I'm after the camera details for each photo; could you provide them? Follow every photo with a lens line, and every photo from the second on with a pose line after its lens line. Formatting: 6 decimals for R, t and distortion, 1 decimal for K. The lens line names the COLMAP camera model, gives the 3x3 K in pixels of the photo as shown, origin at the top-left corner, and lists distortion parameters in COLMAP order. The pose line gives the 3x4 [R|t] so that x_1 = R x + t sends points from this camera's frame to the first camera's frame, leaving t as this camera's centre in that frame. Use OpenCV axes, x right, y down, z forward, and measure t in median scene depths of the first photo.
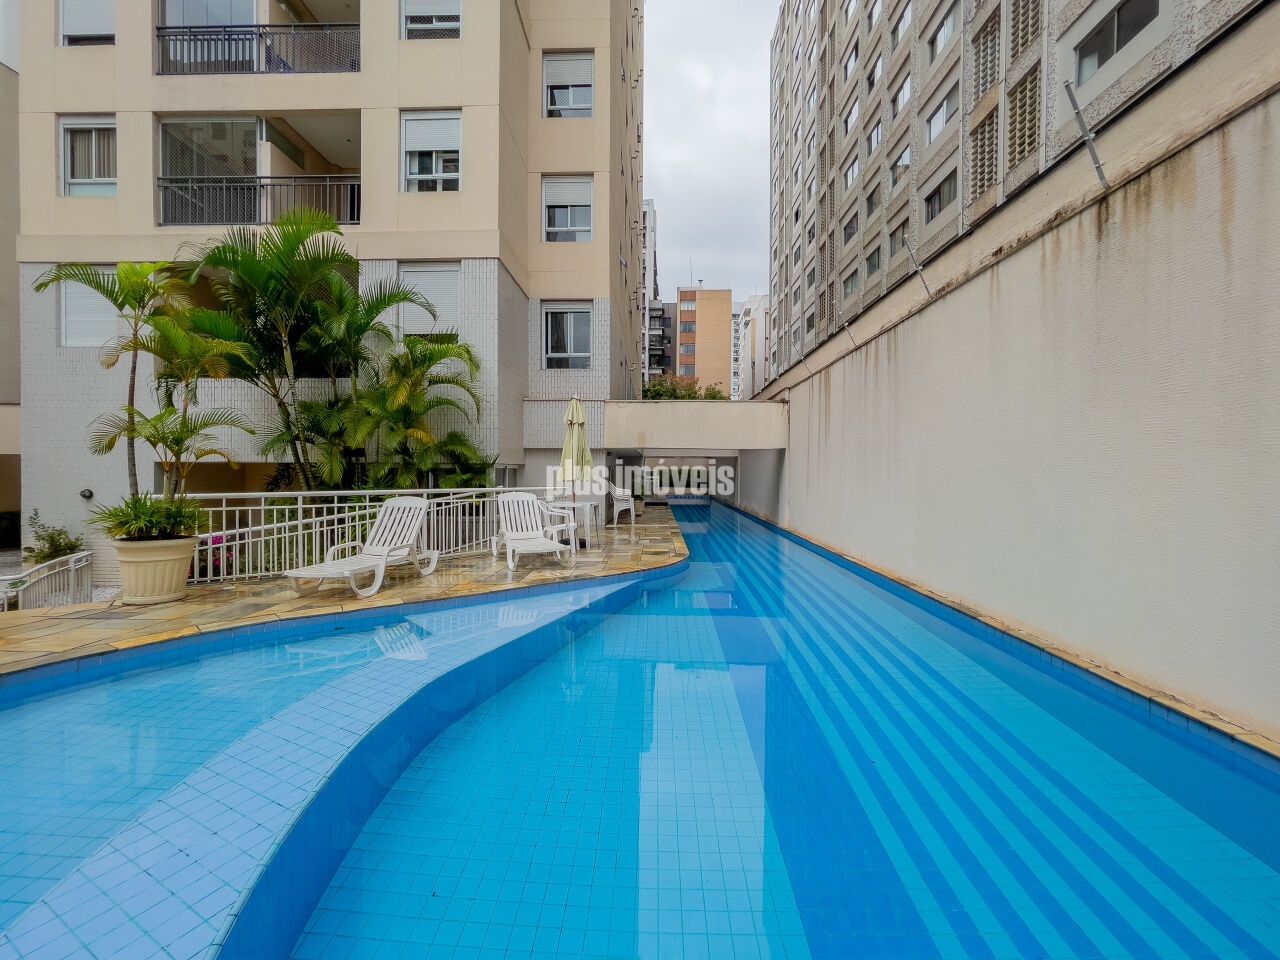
lens RADIAL K [[507.4, 0, 640.0], [0, 507.4, 480.0], [0, 0, 1]] dist [-0.024486, 0.009340]
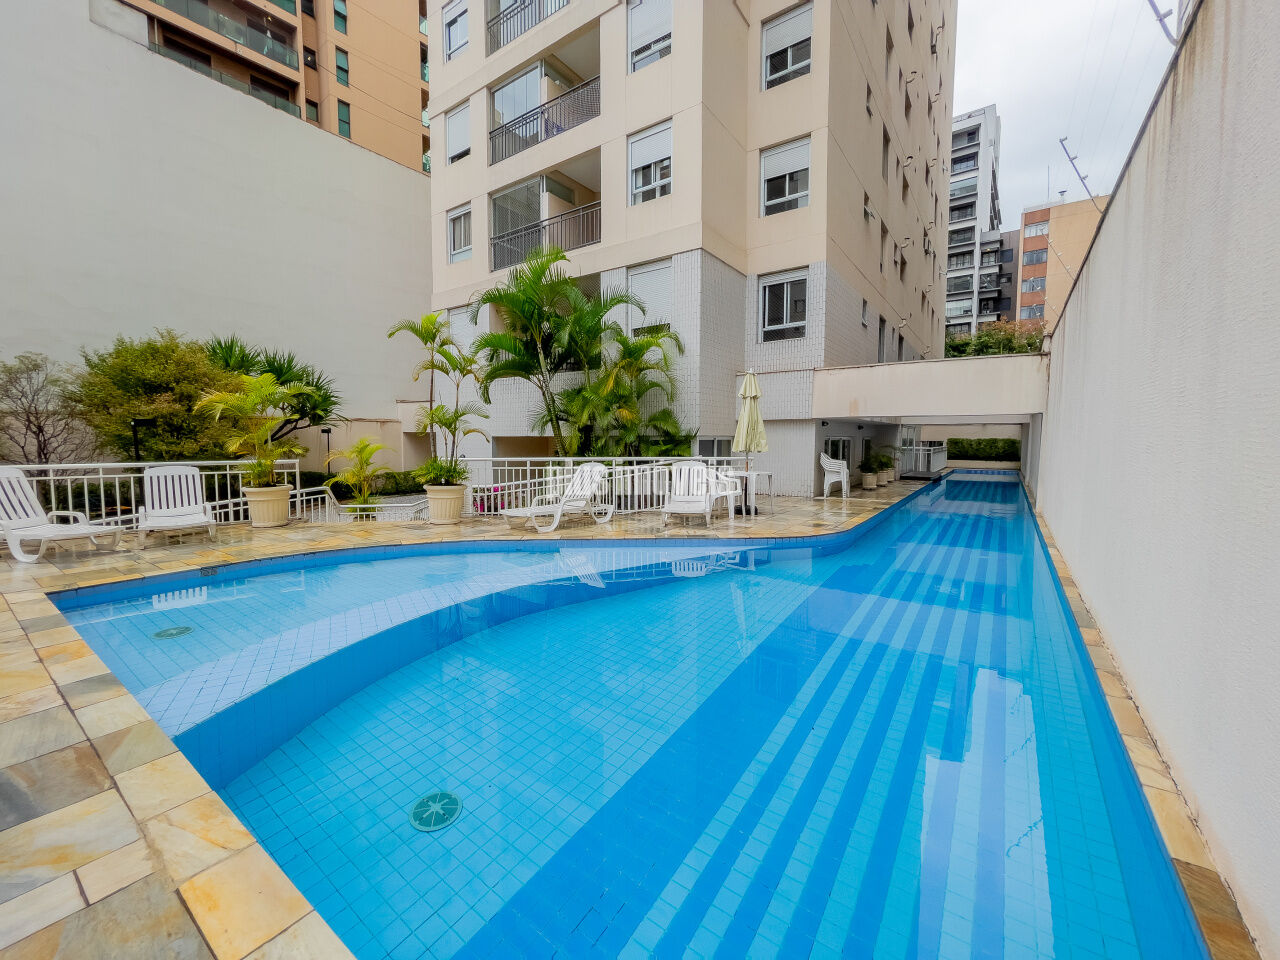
lens RADIAL K [[515.1, 0, 658.3], [0, 515.1, 479.4], [0, 0, 1]] dist [-0.018475, -0.000446]
pose [[0.841621, 0.037475, -0.538767, 0.259460], [-0.005823, 0.998161, 0.060334, -0.002872], [0.540038, -0.047641, 0.840291, -0.013257]]
